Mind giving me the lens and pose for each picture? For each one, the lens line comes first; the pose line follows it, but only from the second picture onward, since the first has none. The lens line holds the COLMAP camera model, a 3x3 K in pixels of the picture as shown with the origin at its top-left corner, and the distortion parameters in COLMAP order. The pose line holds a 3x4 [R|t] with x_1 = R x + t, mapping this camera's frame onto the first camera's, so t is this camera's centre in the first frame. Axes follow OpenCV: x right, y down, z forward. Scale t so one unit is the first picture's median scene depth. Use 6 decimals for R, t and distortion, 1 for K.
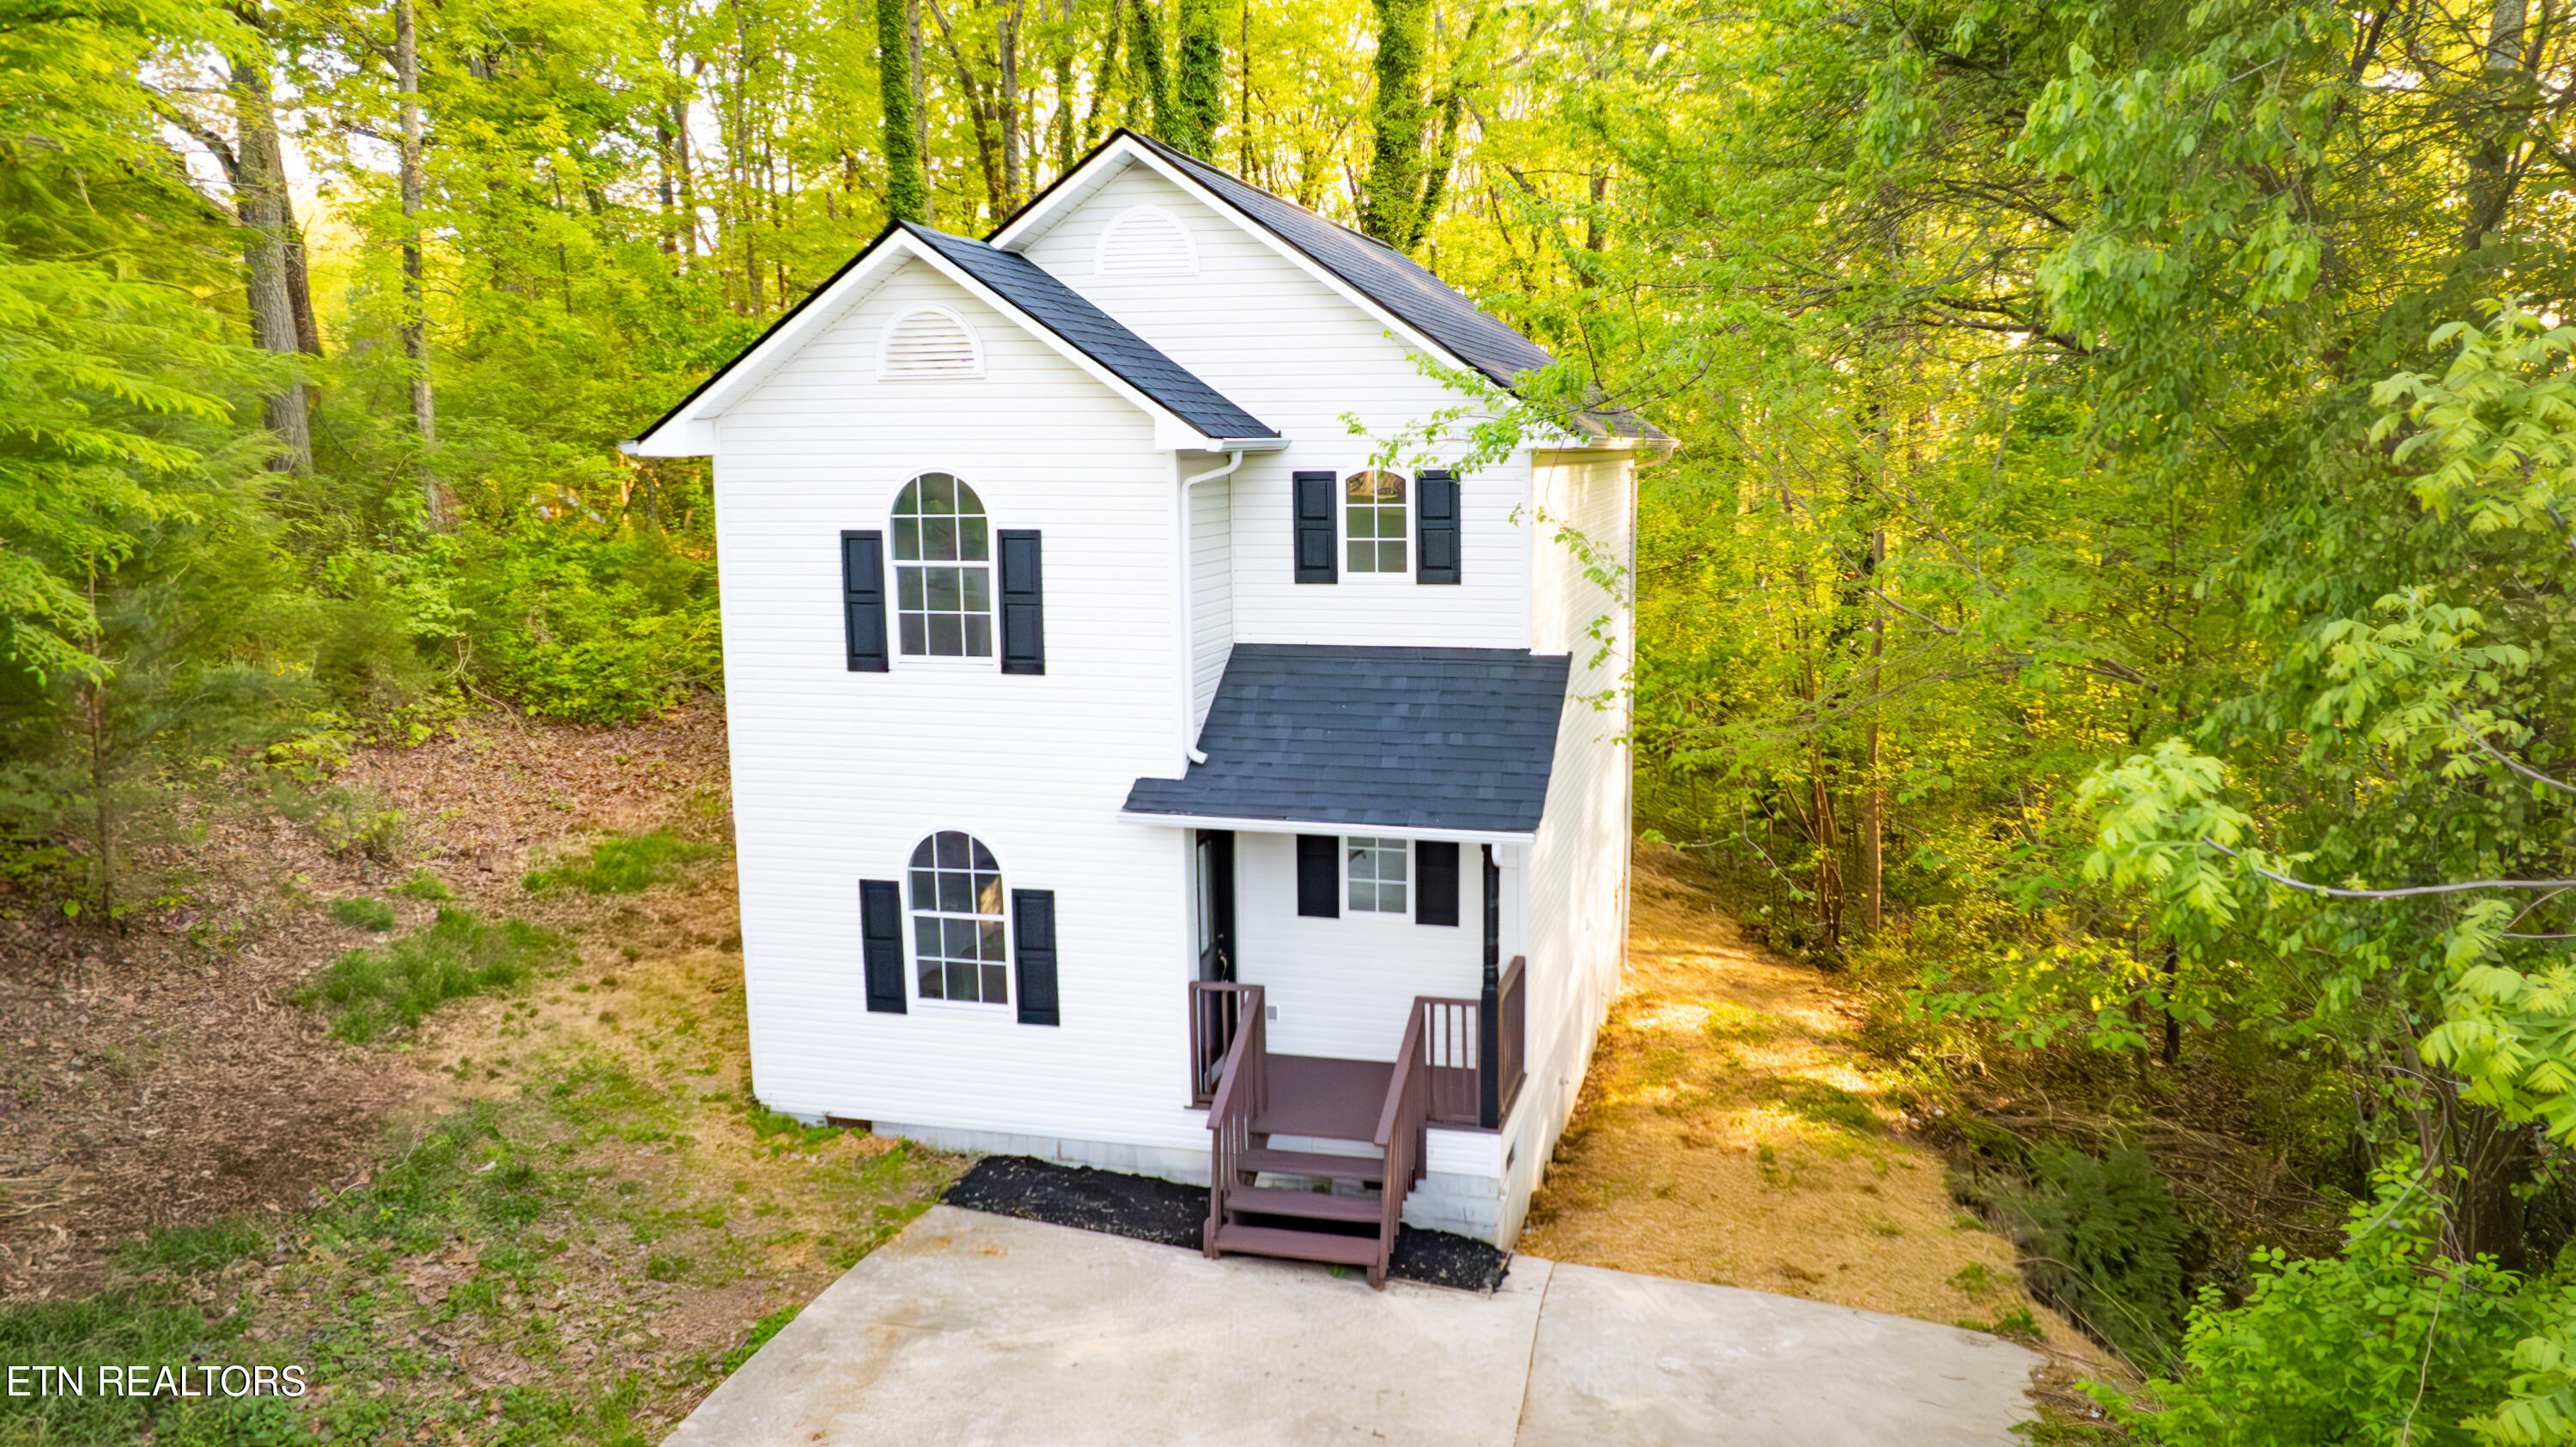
lens RADIAL K [[1727.0, 0, 1290.1], [0, 1727.0, 726.4], [0, 0, 1]] dist [-0.045555, 0.000244]
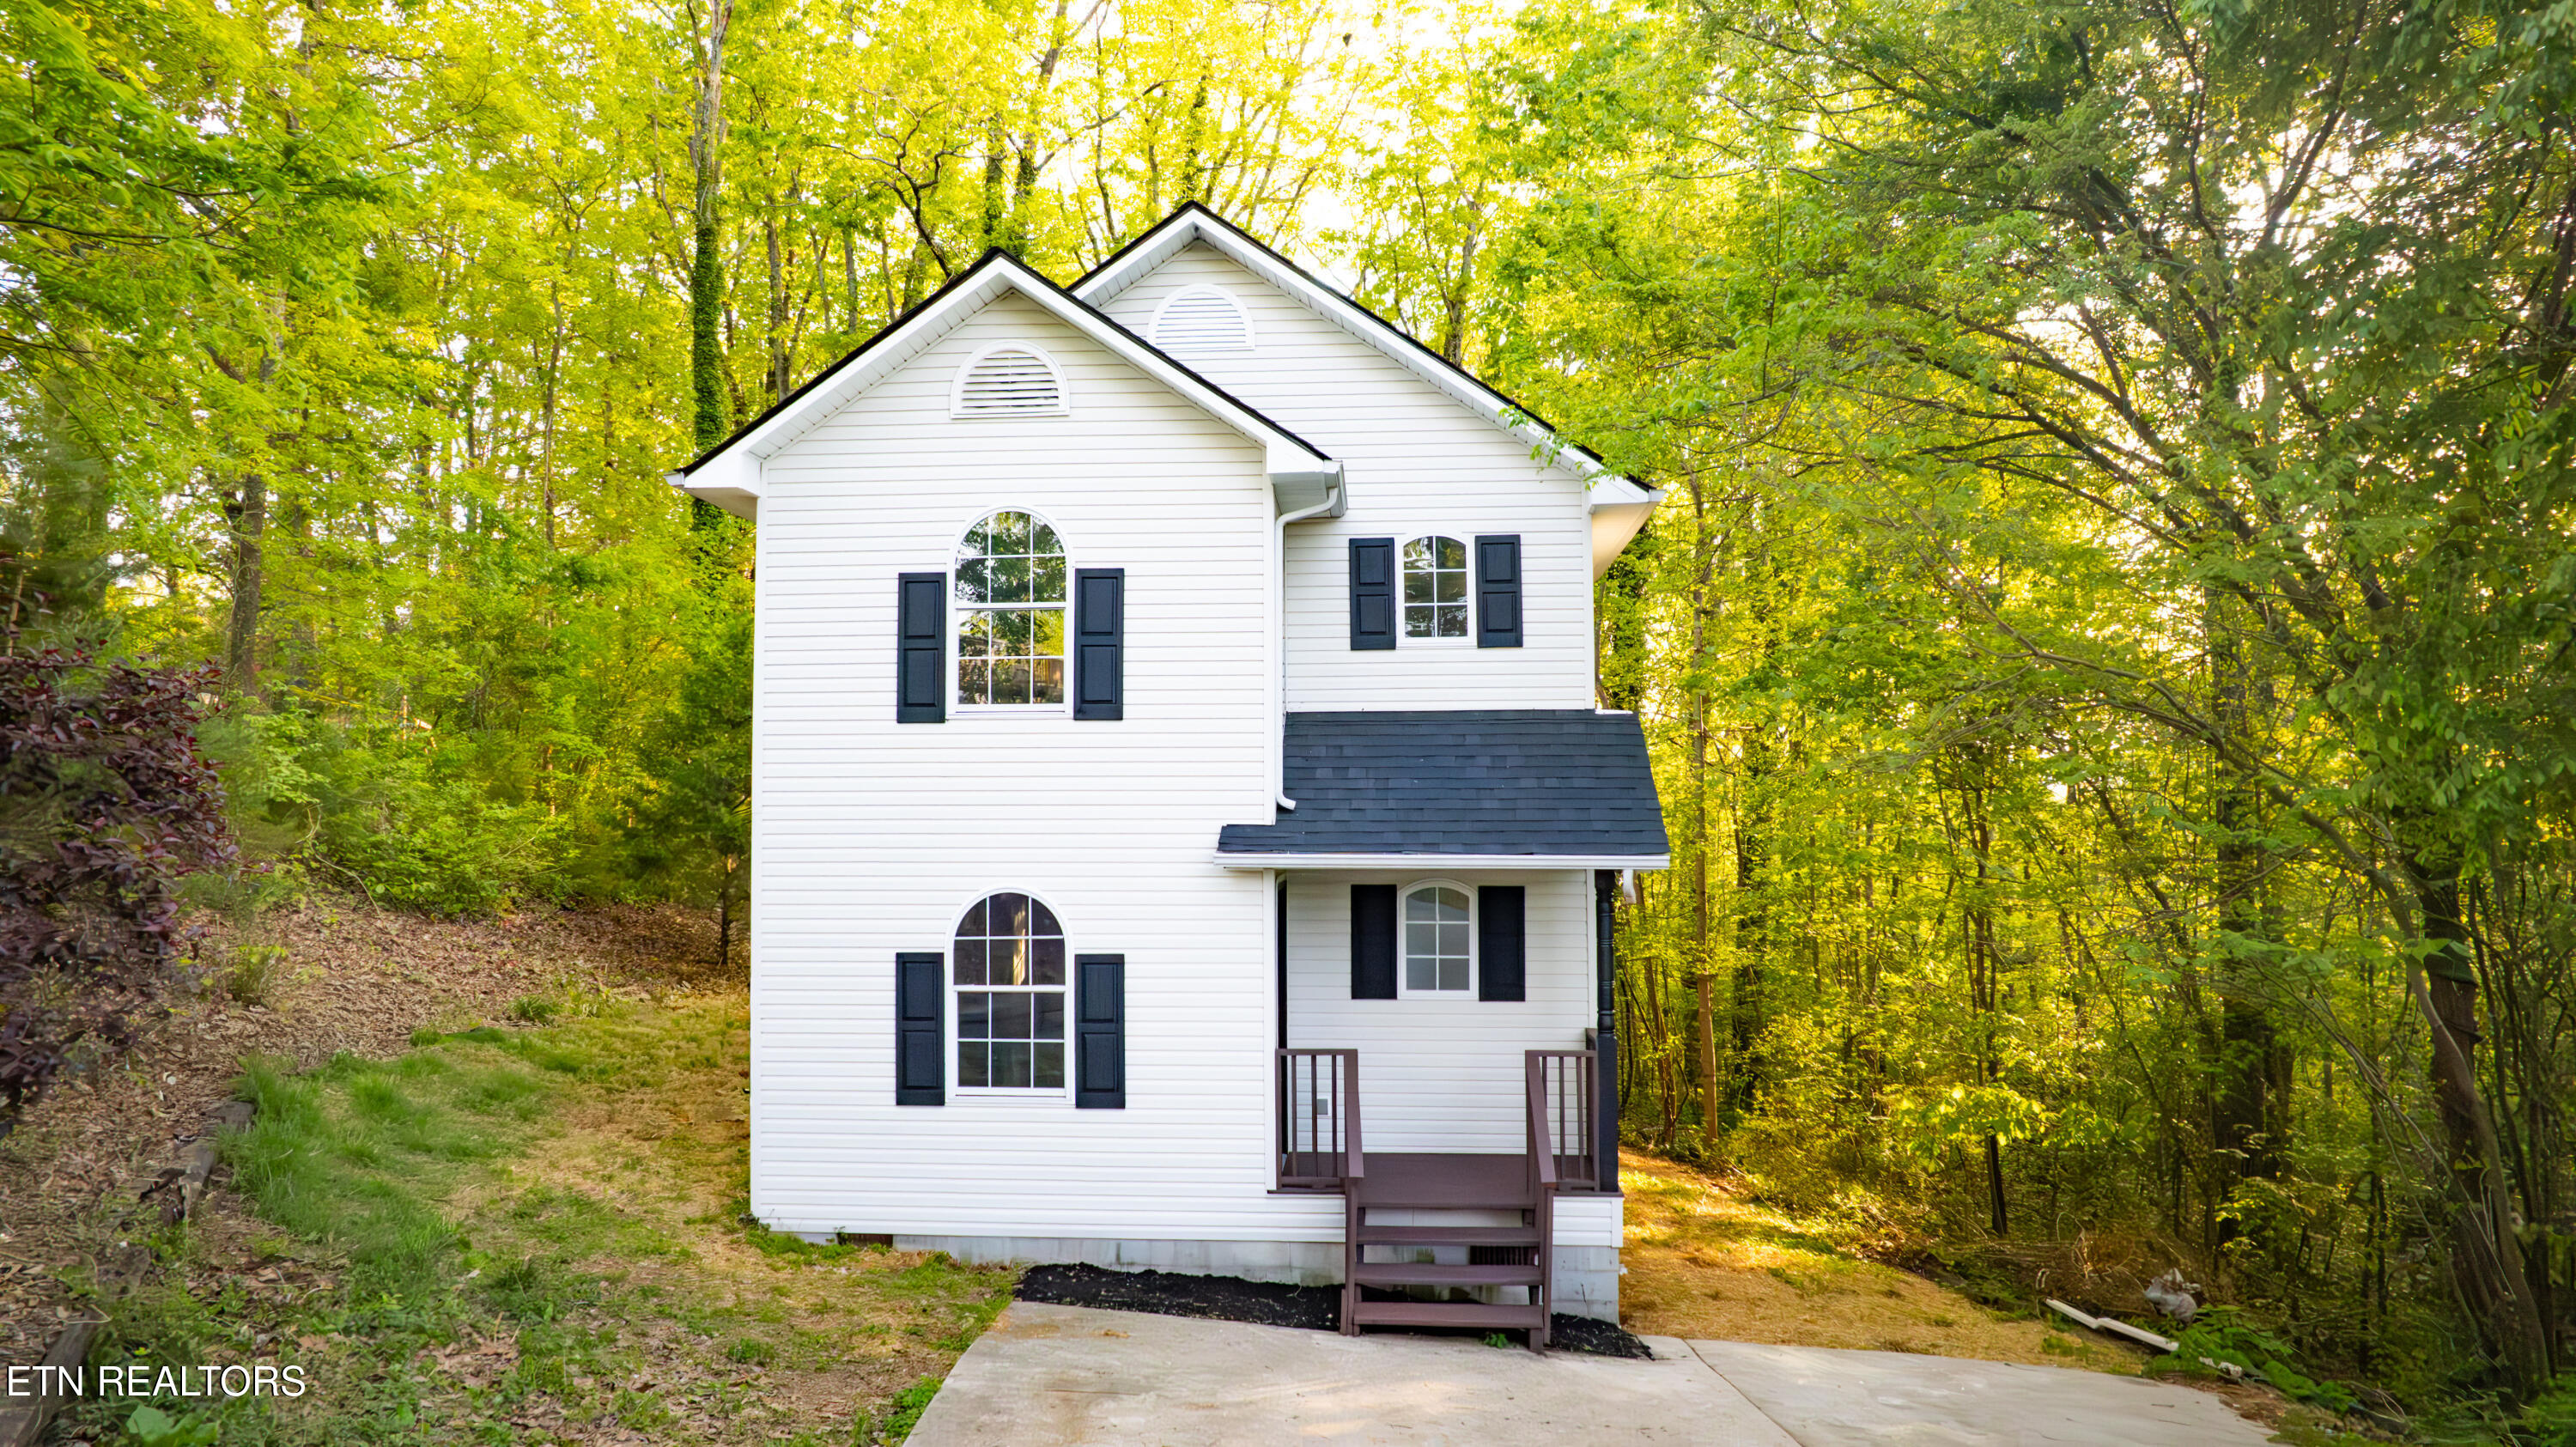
lens RADIAL K [[1625.1, 0, 1286.2], [0, 1625.1, 677.8], [0, 0, 1]] dist [-0.046416, 0.000598]
pose [[0.987800, 0.015706, 0.154931, -0.184043], [0.015878, 0.979558, -0.200535, 0.122955], [-0.154914, 0.200549, 0.967358, 0.110738]]
